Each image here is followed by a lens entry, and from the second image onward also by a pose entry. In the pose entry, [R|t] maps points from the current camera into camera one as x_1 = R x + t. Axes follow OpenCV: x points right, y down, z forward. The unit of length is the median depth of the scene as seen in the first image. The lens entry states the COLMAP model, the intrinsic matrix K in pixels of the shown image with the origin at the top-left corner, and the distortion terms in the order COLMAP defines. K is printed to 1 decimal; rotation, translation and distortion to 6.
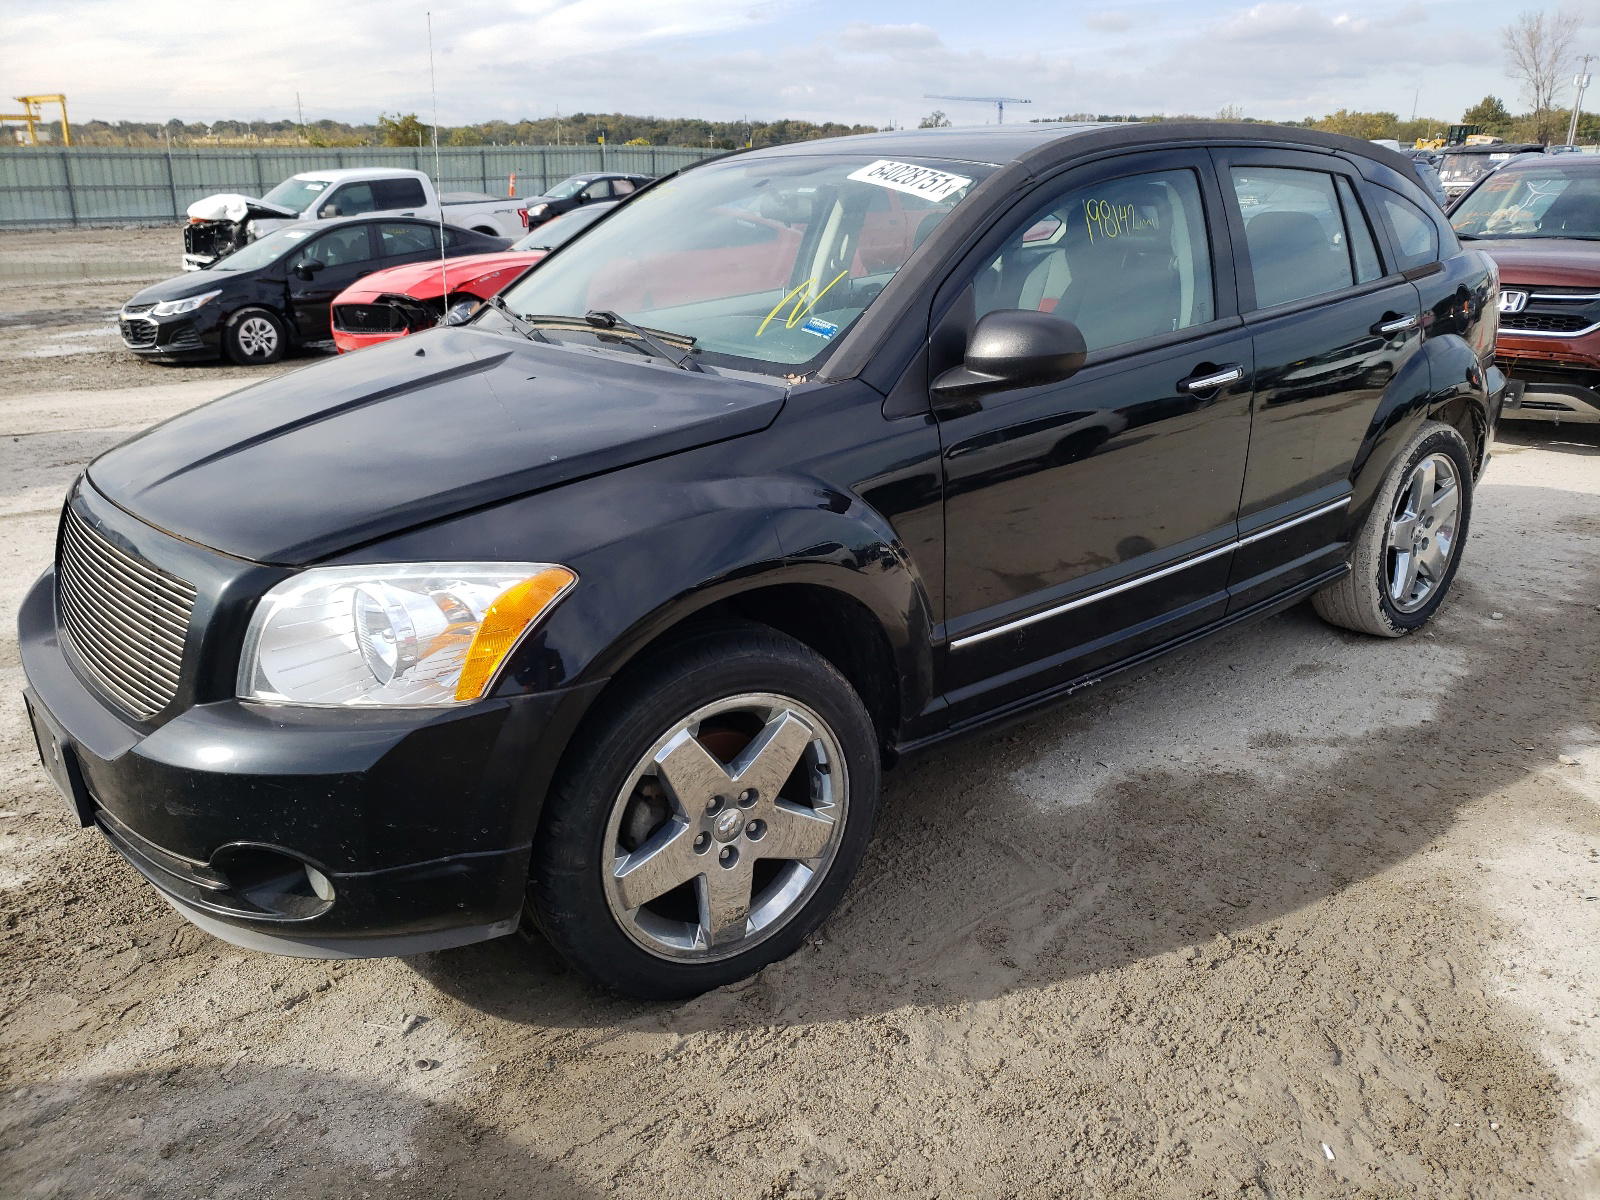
lens RADIAL K [[1205.6, 0, 805.2], [0, 1205.6, 605.5], [0, 0, 1]] dist [-0.014293, 0.000186]
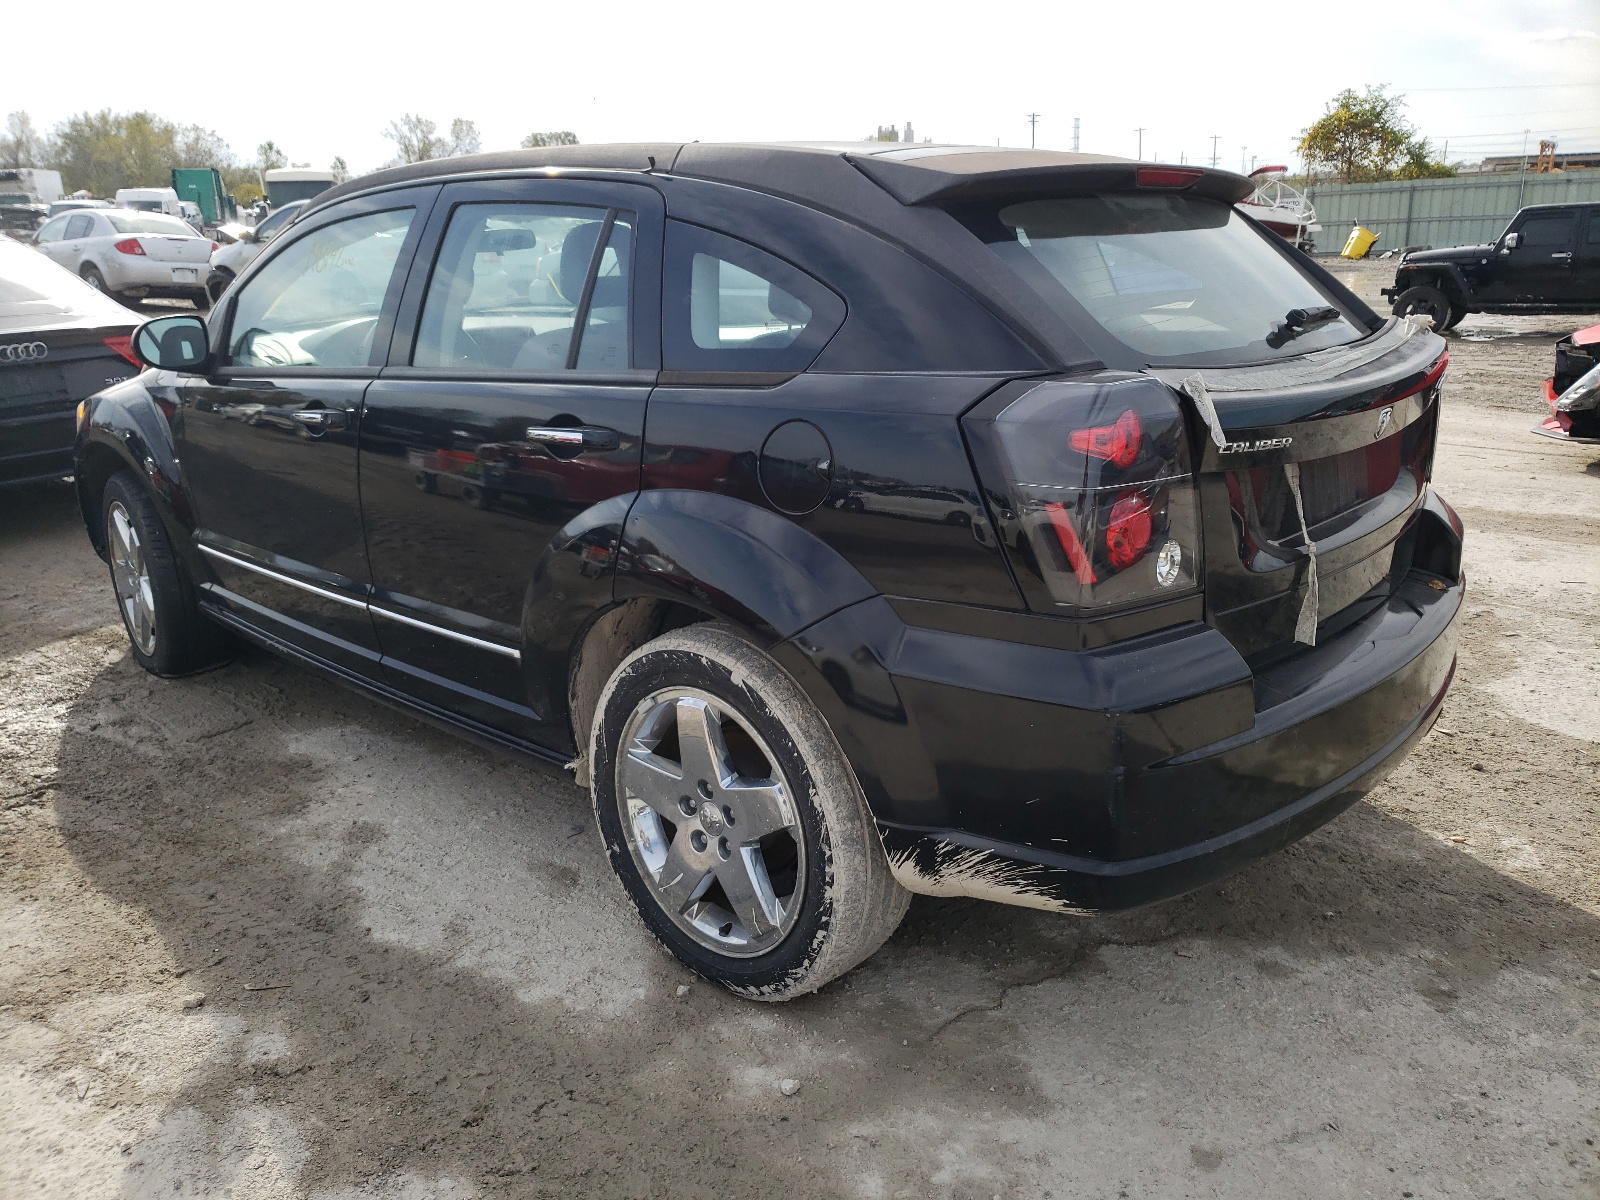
lens RADIAL K [[1205.6, 0, 805.2], [0, 1205.6, 594.9], [0, 0, 1]] dist [-0.014293, 0.000186]
pose [[0.165103, 0.300926, -0.939247, 1.143397], [-0.338931, 0.911630, 0.232500, -0.343073], [0.926211, 0.279953, 0.252506, 0.956263]]
